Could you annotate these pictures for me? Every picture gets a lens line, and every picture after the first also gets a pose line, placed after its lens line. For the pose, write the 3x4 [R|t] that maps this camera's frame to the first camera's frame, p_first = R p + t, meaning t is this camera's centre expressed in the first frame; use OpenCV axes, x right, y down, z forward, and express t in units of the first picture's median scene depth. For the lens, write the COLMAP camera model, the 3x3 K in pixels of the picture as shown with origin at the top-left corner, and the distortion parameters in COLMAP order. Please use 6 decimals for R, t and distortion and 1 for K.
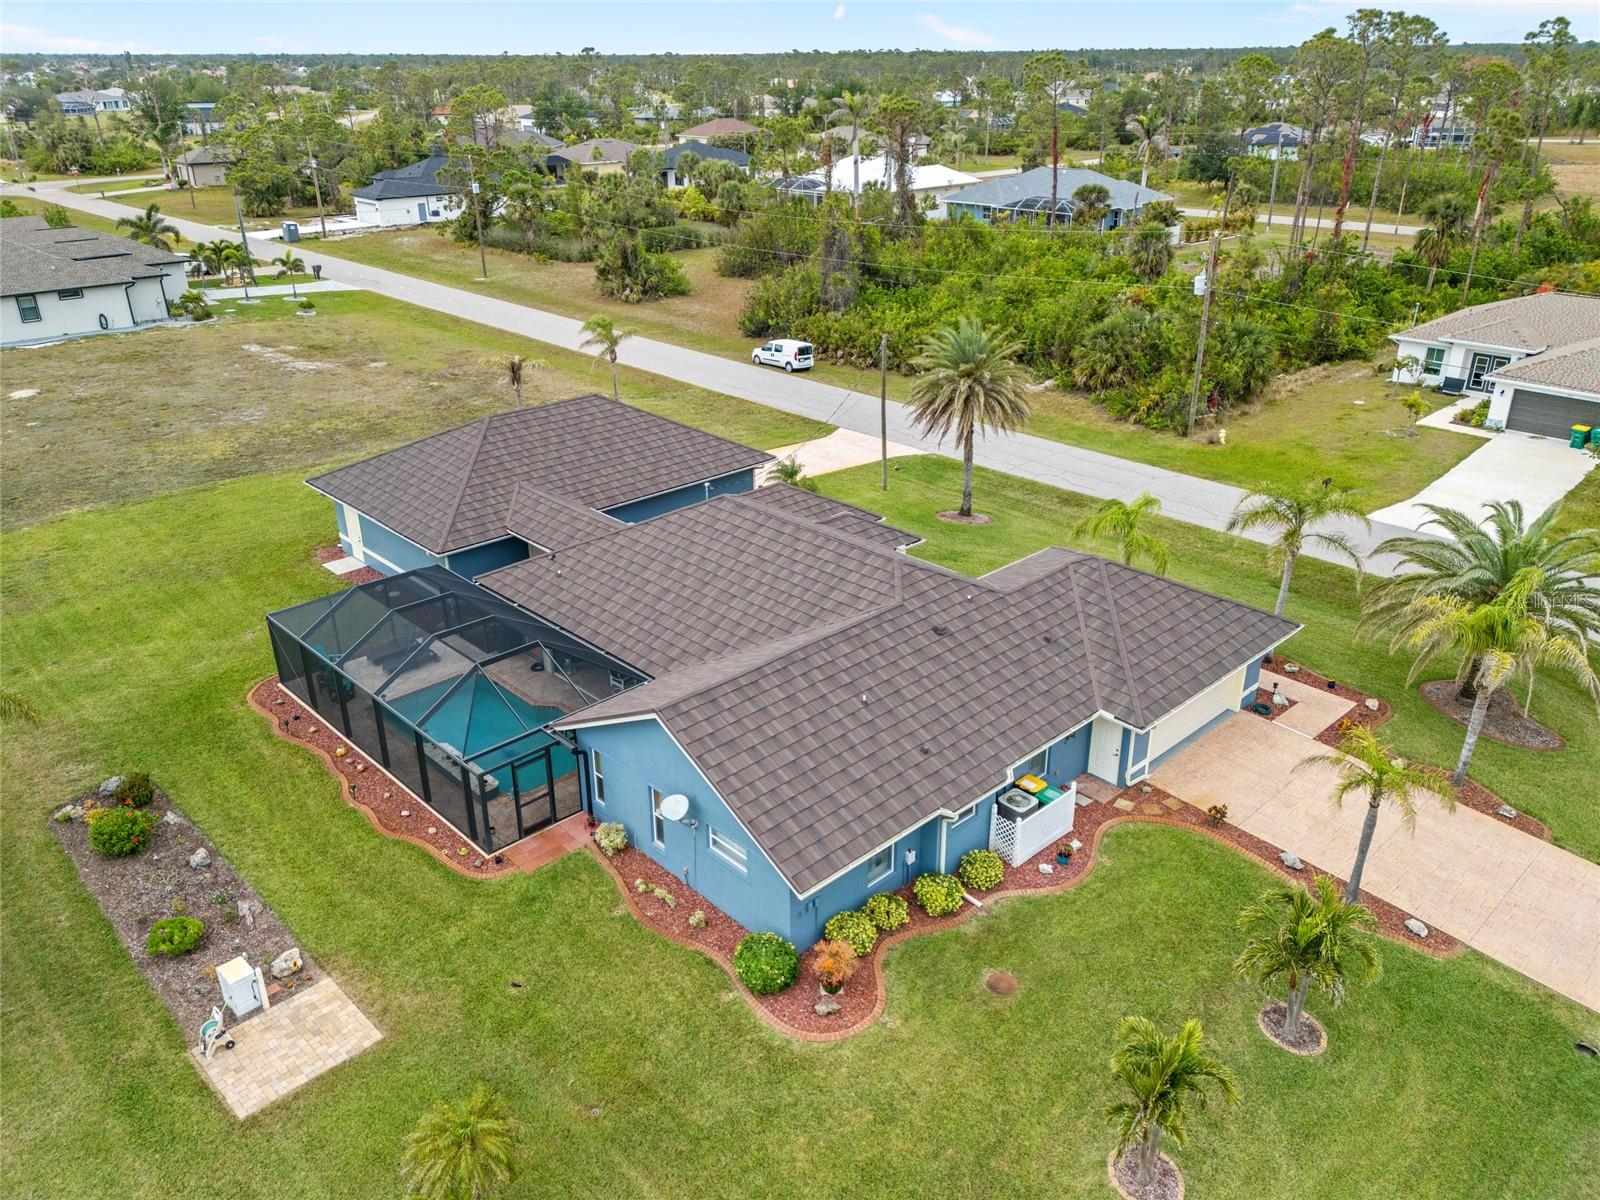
lens RADIAL K [[1187.6, 0, 801.8], [0, 1187.6, 580.9], [0, 0, 1]] dist [0.058282, -0.035417]
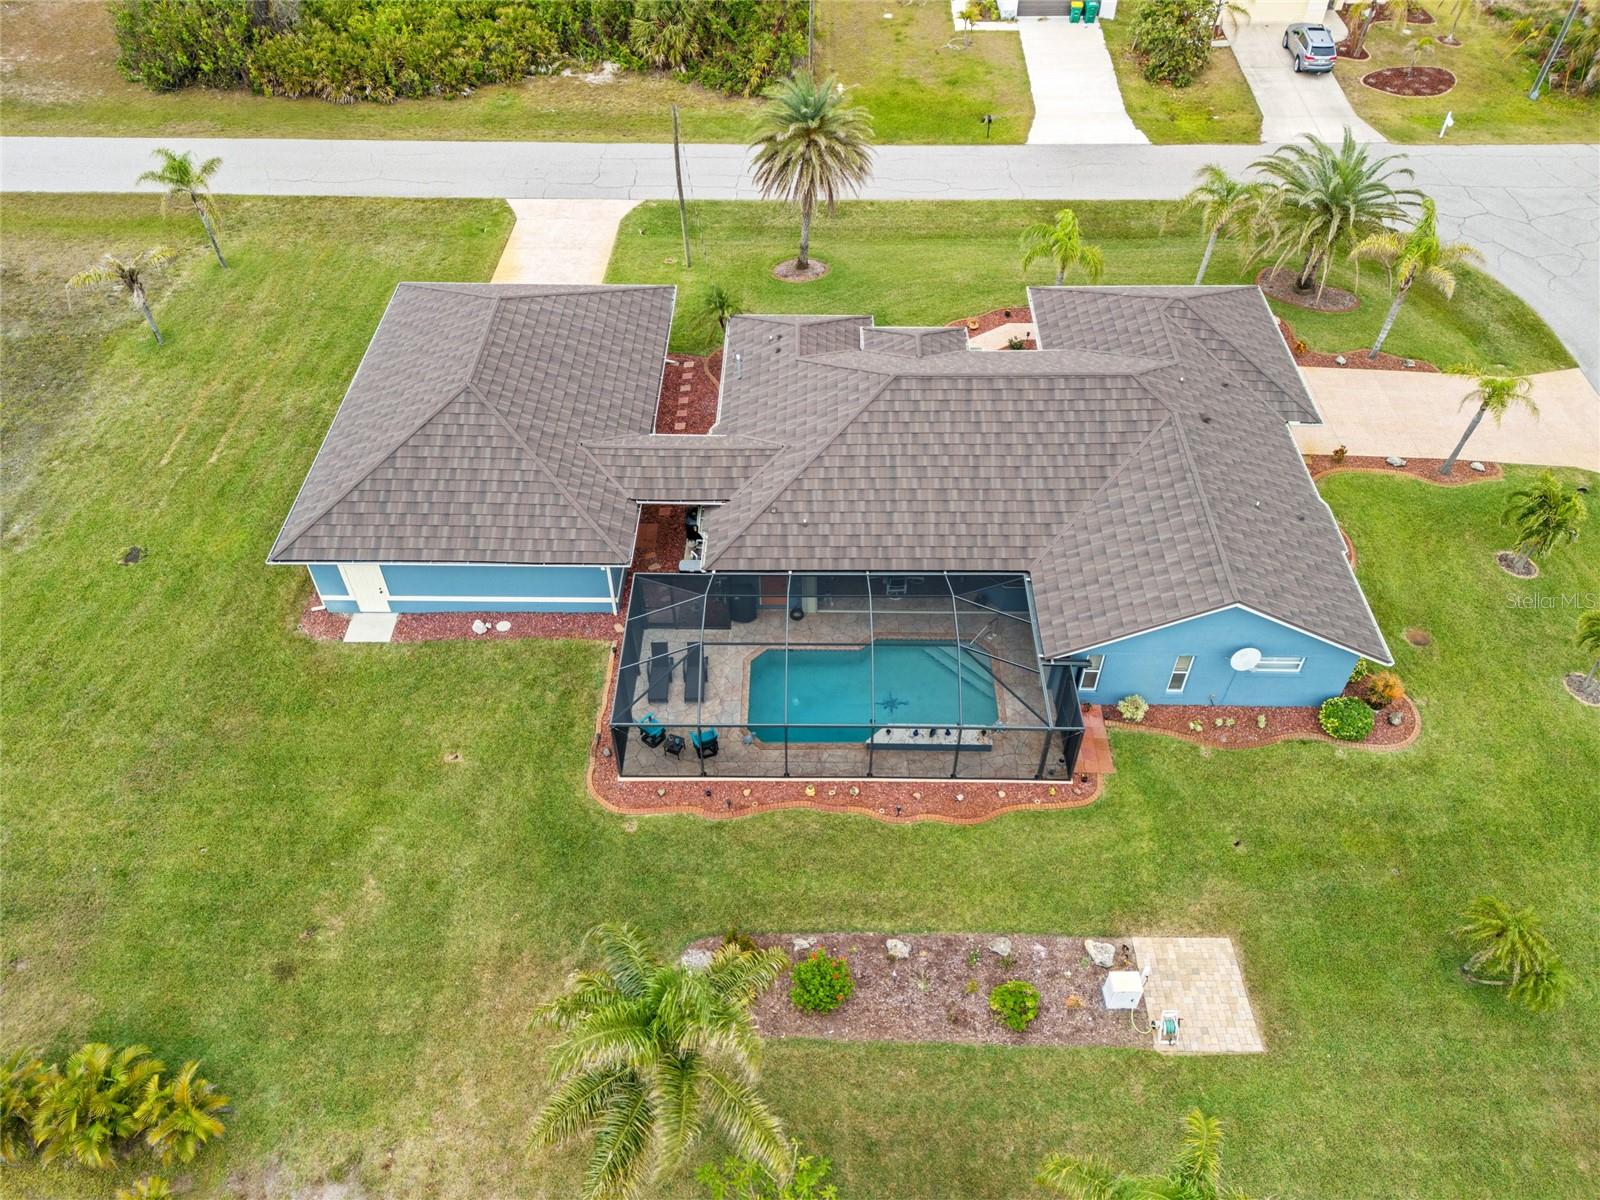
lens RADIAL K [[1187.6, 0, 798.6], [0, 1187.6, 567.5], [0, 0, 1]] dist [0.058282, -0.035417]
pose [[0.705282, -0.495757, 0.506757, -0.838137], [0.287268, 0.853361, 0.435030, -0.462588], [-0.648116, -0.161244, 0.744275, 0.334497]]
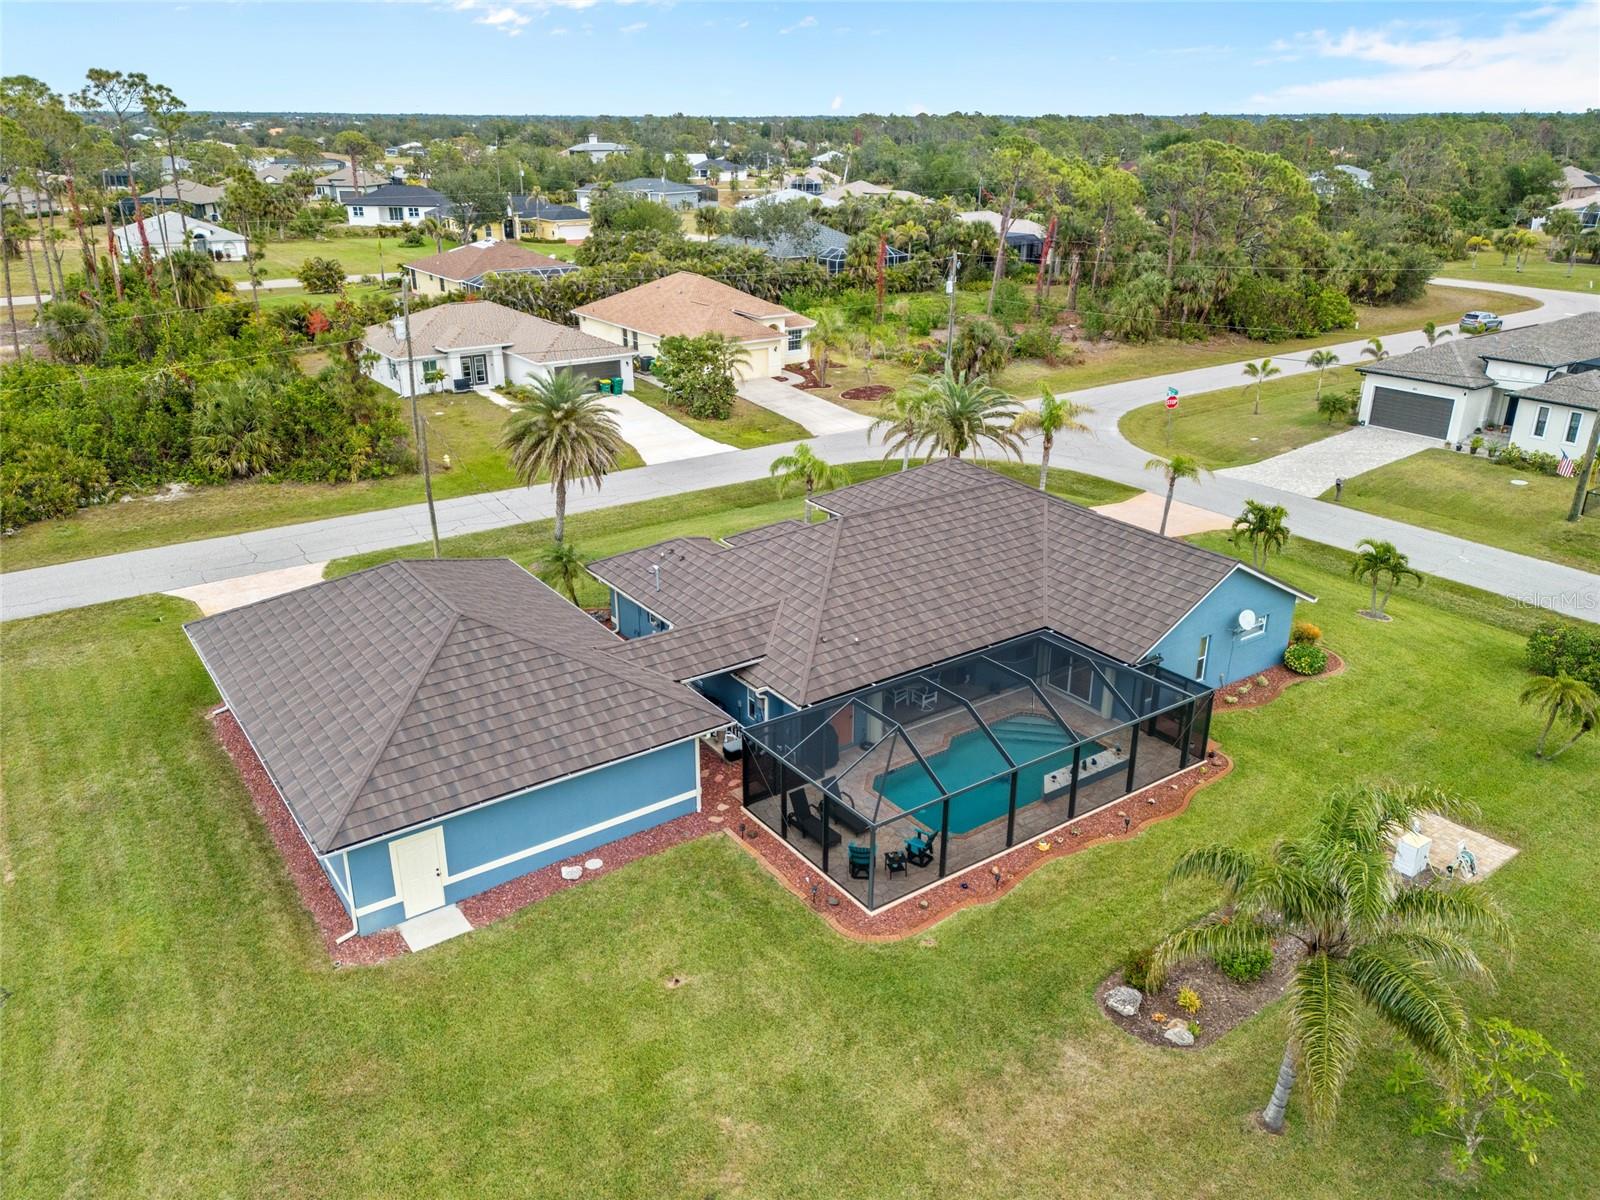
lens RADIAL K [[1187.6, 0, 788.8], [0, 1187.6, 556.1], [0, 0, 1]] dist [0.058282, -0.035417]
pose [[0.157979, -0.333693, 0.929350, -1.265555], [0.395193, 0.883872, 0.250185, -0.384621], [-0.904912, 0.327749, 0.271506, 0.903124]]
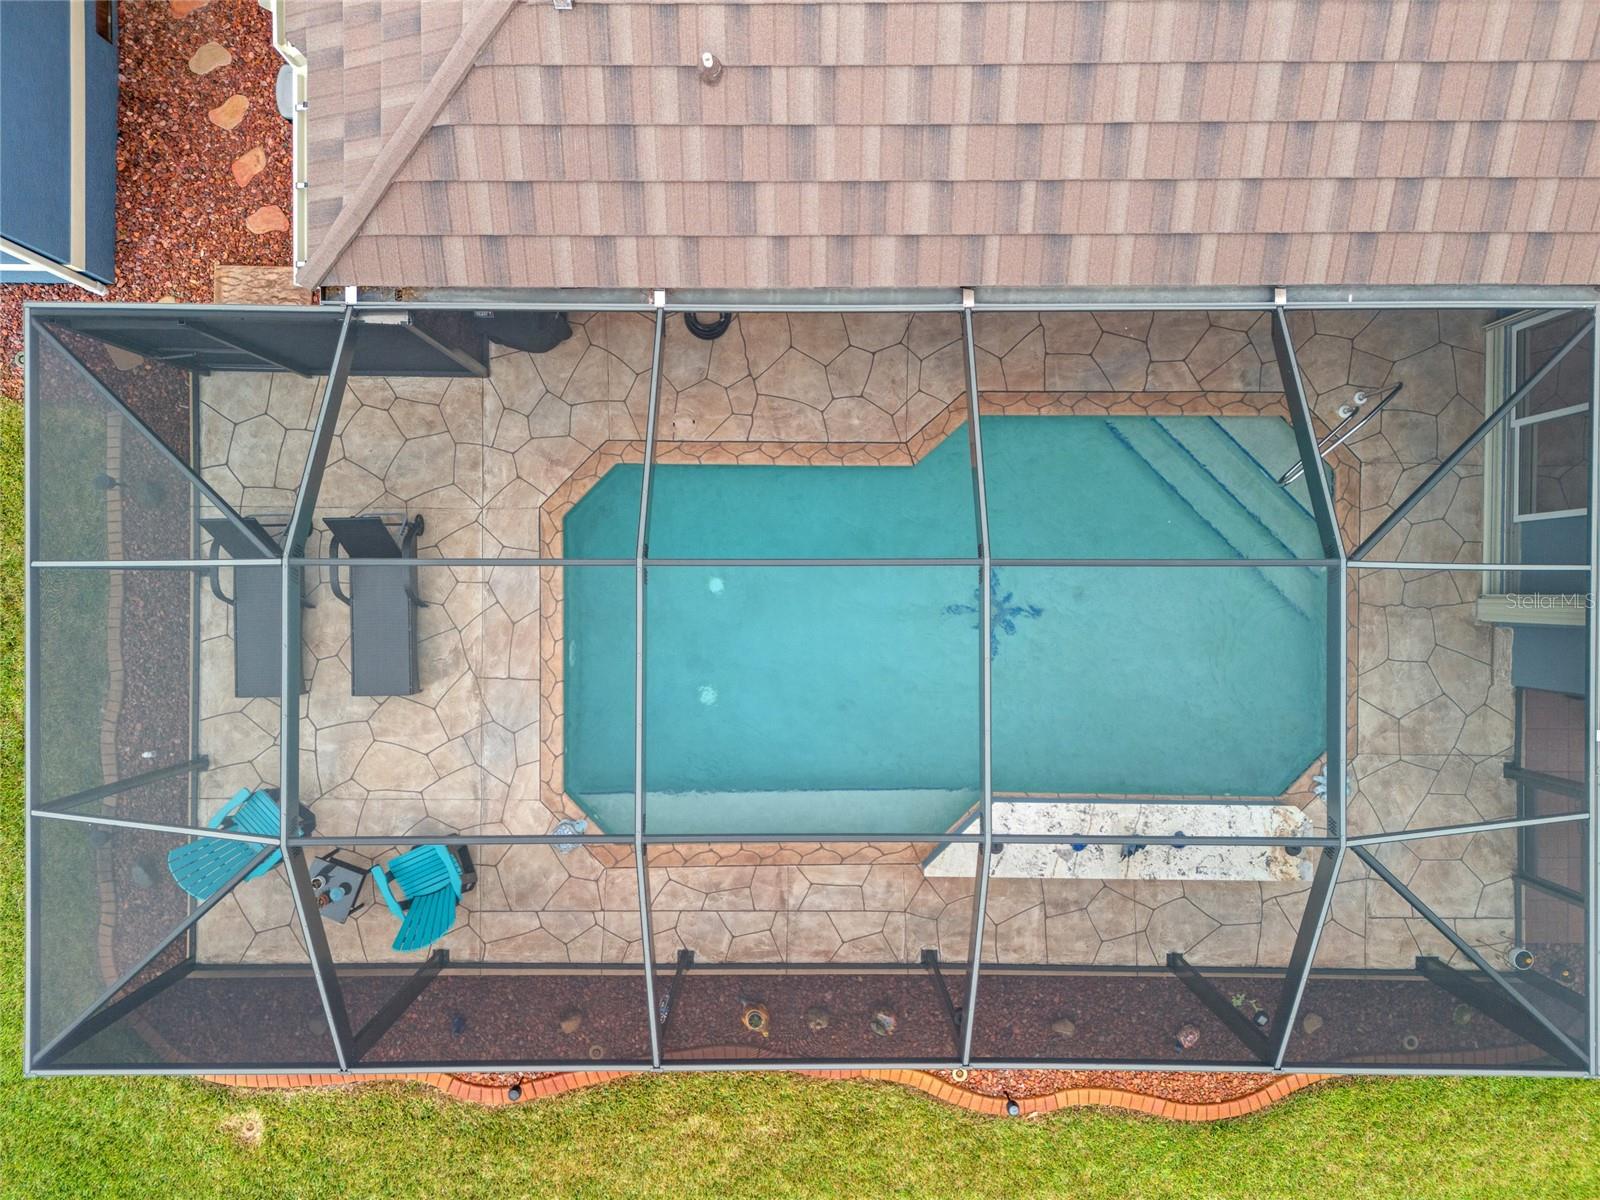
lens RADIAL K [[1187.6, 0, 803.6], [0, 1187.6, 631.8], [0, 0, 1]] dist [0.058282, -0.035417]
pose [[0.696525, -0.717494, 0.007367, -0.317656], [0.278581, 0.279873, 0.918729, -0.203264], [-0.661245, -0.637866, 0.394819, 0.983217]]
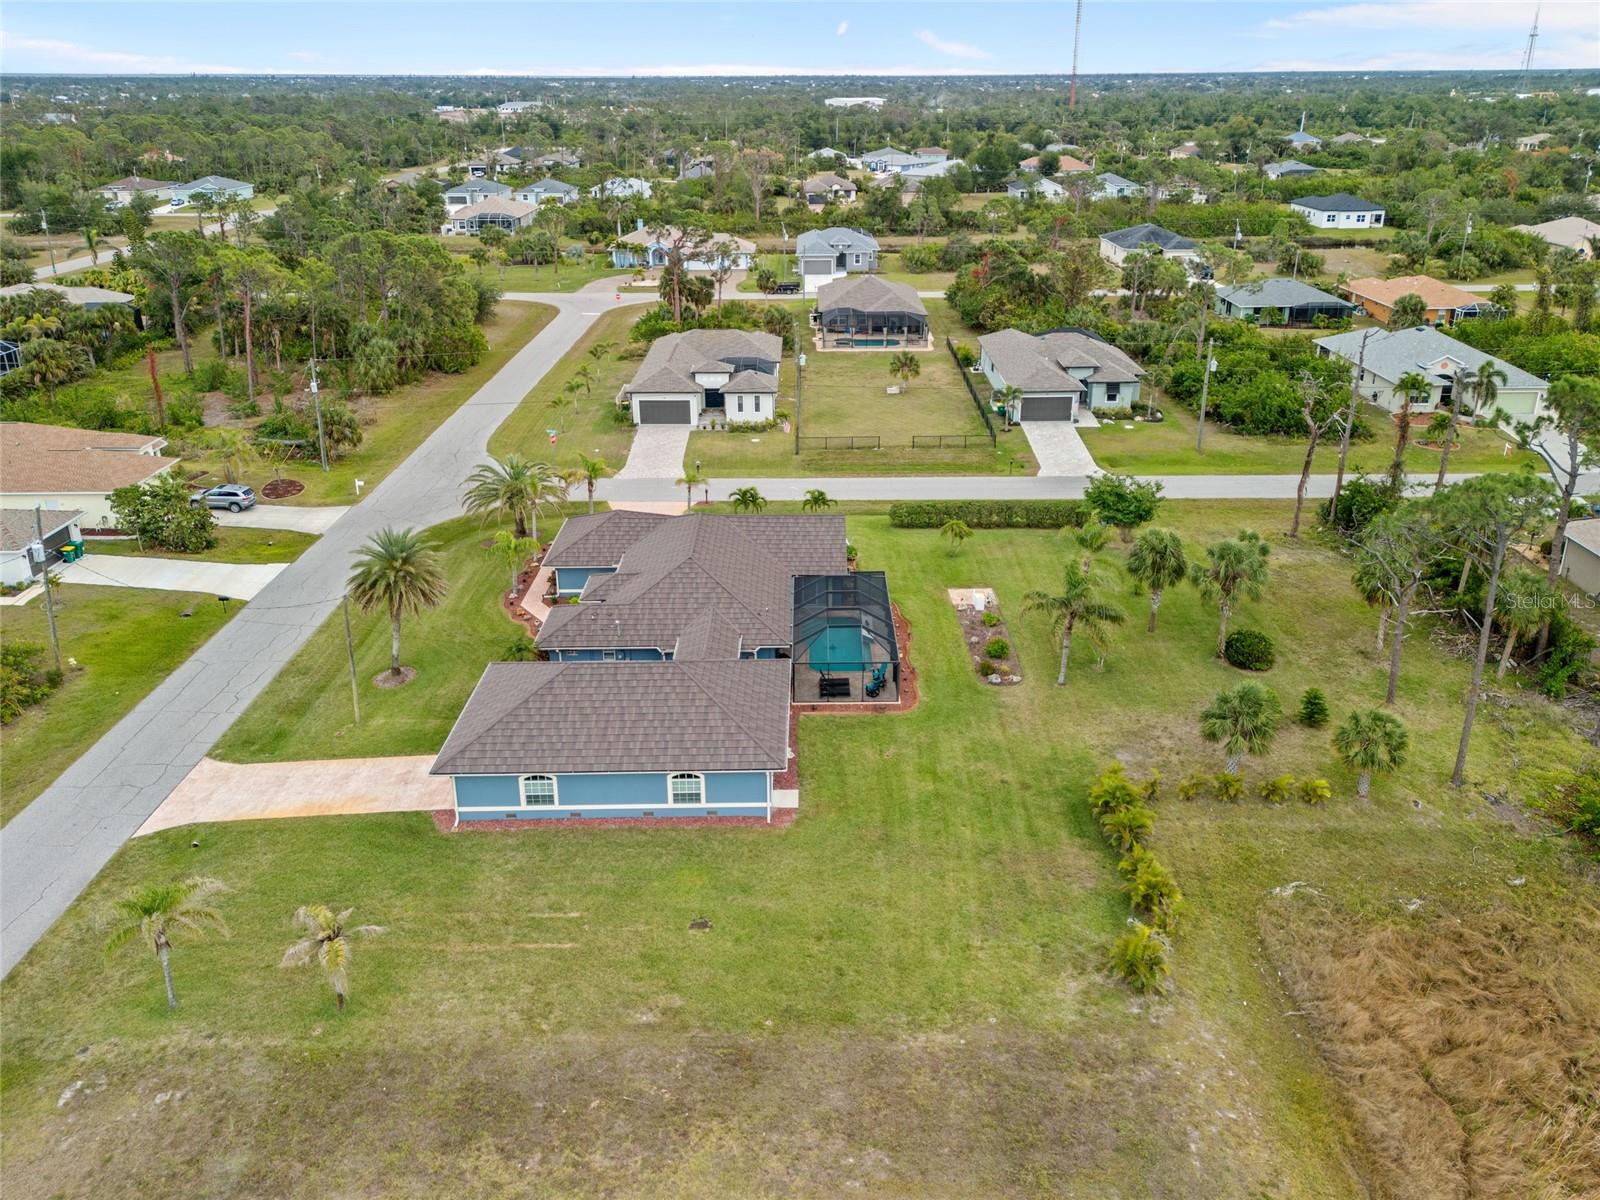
lens RADIAL K [[1187.6, 0, 803.8], [0, 1187.6, 592.7], [0, 0, 1]] dist [0.058282, -0.035417]
pose [[-0.719252, -0.267698, 0.641104, -1.622575], [0.287670, 0.725210, 0.625553, -1.320836], [-0.632395, 0.634356, -0.444600, 2.044998]]
